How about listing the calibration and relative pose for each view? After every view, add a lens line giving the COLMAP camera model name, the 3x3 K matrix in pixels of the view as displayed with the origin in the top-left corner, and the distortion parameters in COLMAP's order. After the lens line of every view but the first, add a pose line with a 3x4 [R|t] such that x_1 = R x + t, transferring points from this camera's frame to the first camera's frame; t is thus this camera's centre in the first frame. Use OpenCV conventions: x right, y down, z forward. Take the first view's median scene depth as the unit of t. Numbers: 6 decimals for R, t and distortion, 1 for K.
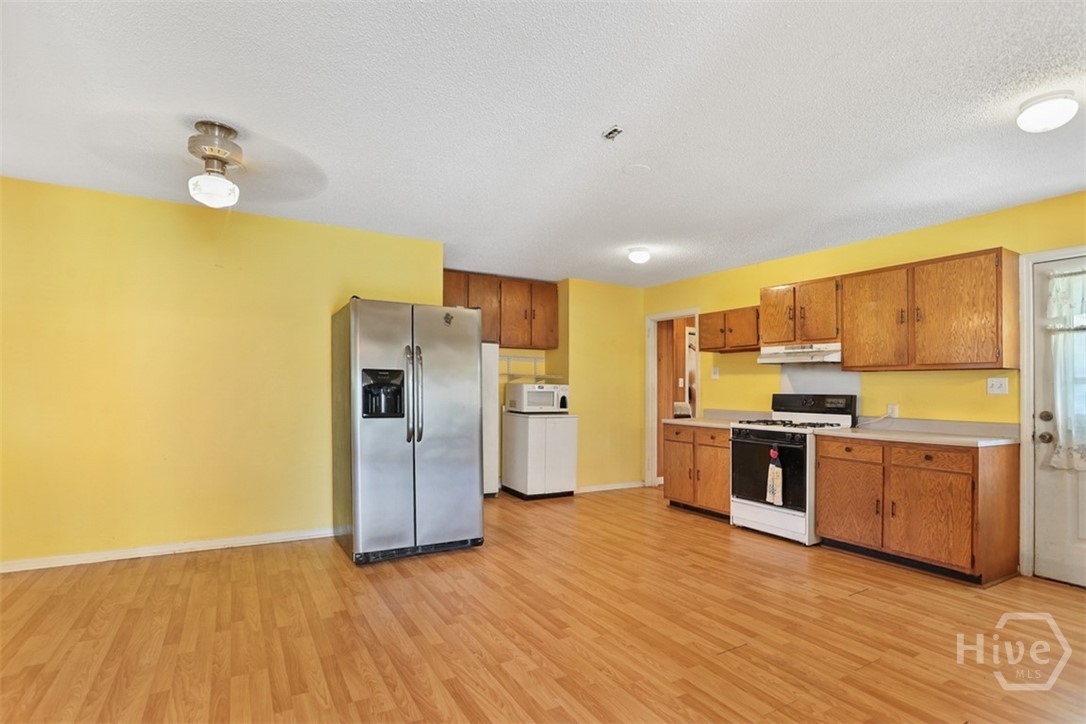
lens RADIAL K [[538.3, 0, 541.6], [0, 538.3, 394.5], [0, 0, 1]] dist [-0.058581, 0.000292]
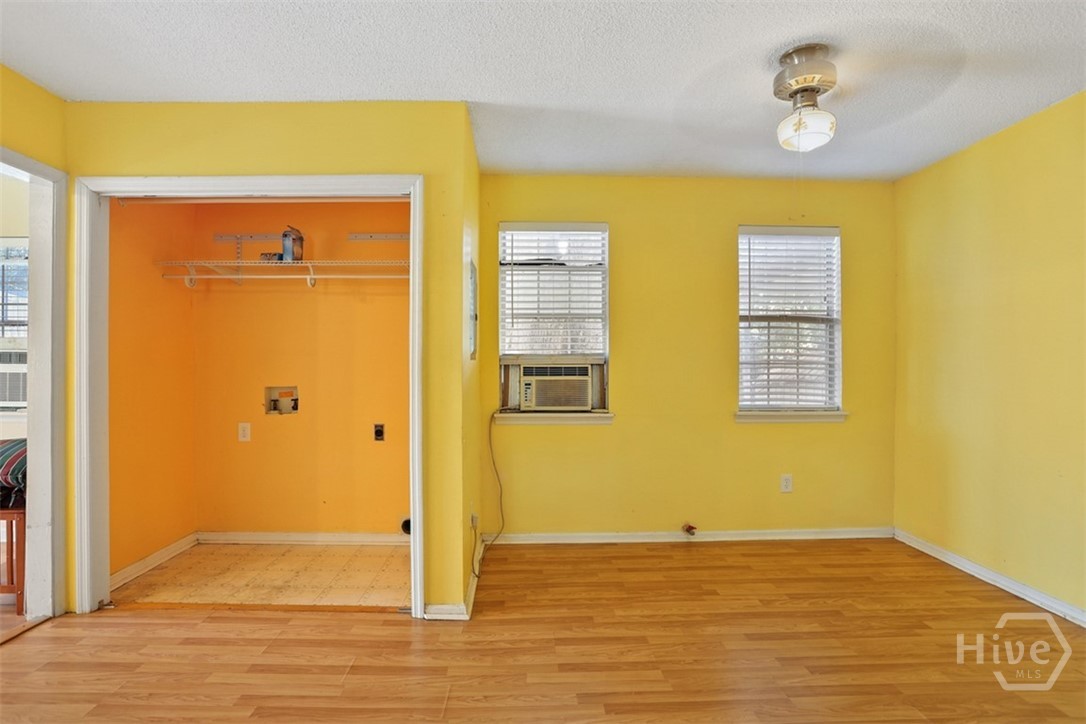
lens RADIAL K [[543.0, 0, 538.3], [0, 543.0, 367.6], [0, 0, 1]] dist [-0.075989, 0.039649]
pose [[-0.481750, -0.008443, -0.876268, 0.235825], [-0.013278, 0.999909, -0.002334, -0.007921], [0.876208, 0.010511, -0.481818, 0.782060]]
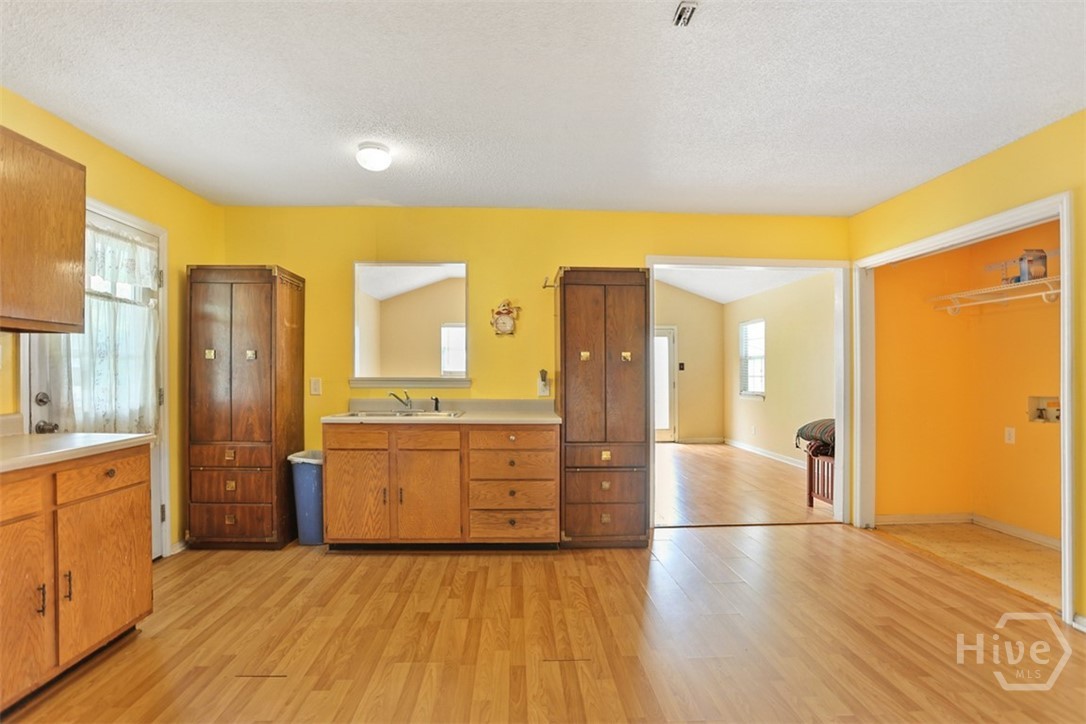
lens RADIAL K [[543.0, 0, 538.3], [0, 543.0, 367.6], [0, 0, 1]] dist [-0.075989, 0.039649]
pose [[-0.888148, -0.009696, 0.459454, -0.005896], [-0.012025, 0.999925, -0.002144, -0.011316], [-0.459399, -0.007429, -0.888199, 1.287330]]
